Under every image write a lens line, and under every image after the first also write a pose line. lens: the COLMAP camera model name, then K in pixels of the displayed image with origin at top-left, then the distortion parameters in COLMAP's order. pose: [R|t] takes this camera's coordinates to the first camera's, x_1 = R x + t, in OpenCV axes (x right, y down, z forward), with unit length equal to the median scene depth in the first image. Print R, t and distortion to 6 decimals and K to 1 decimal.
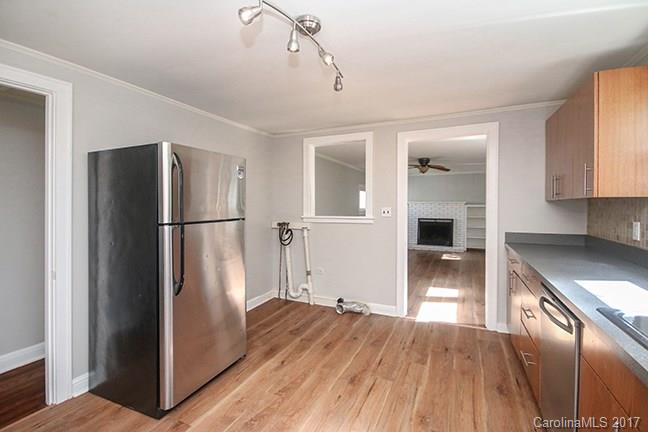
lens RADIAL K [[318.6, 0, 327.4], [0, 318.6, 206.8], [0, 0, 1]] dist [-0.000160, -0.000286]
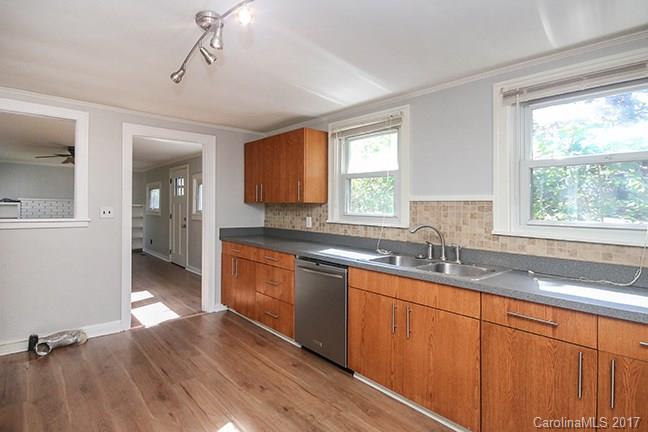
lens RADIAL K [[318.6, 0, 327.4], [0, 318.6, 206.8], [0, 0, 1]] dist [-0.000160, -0.000286]
pose [[0.392703, 0.006860, 0.919640, -0.429815], [-0.010431, 0.999941, -0.003005, -0.002672], [-0.919606, -0.008413, 0.392752, 0.156132]]
